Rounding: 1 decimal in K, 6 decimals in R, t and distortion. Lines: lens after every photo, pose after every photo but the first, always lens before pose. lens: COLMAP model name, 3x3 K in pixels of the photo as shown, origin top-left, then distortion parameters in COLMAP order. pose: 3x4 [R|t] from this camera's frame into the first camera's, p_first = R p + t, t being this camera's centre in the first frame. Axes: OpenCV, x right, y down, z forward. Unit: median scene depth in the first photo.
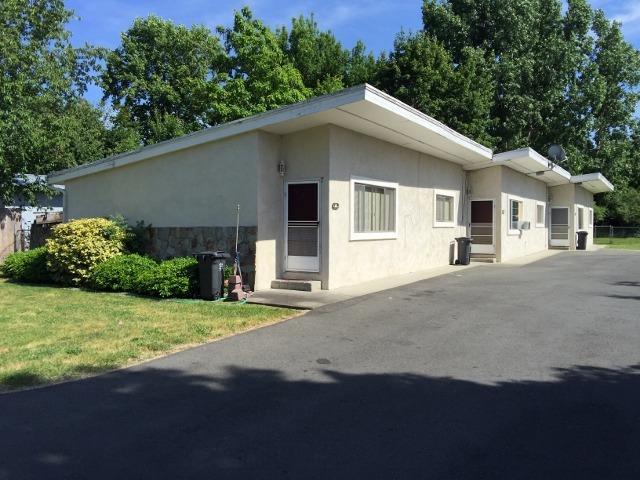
lens RADIAL K [[536.6, 0, 318.5], [0, 536.6, 229.1], [0, 0, 1]] dist [0.065333, -0.113589]
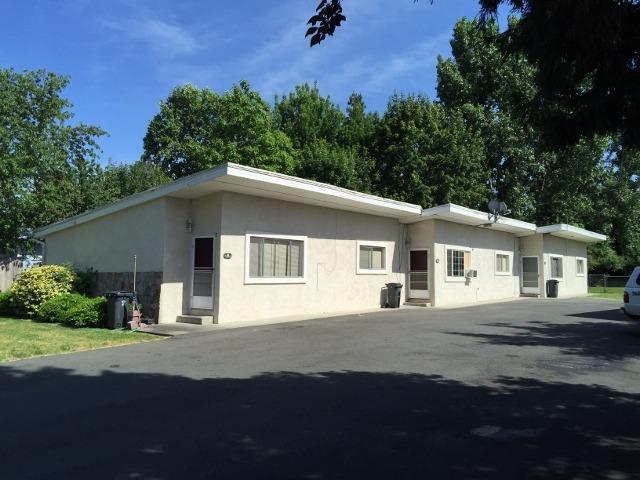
lens RADIAL K [[536.6, 0, 318.5], [0, 536.6, 229.1], [0, 0, 1]] dist [0.065333, -0.113589]
pose [[0.993056, -0.004462, -0.117554, 0.317155], [-0.005928, 0.996113, -0.087887, 0.003043], [0.117489, 0.087974, 0.989170, -0.173026]]
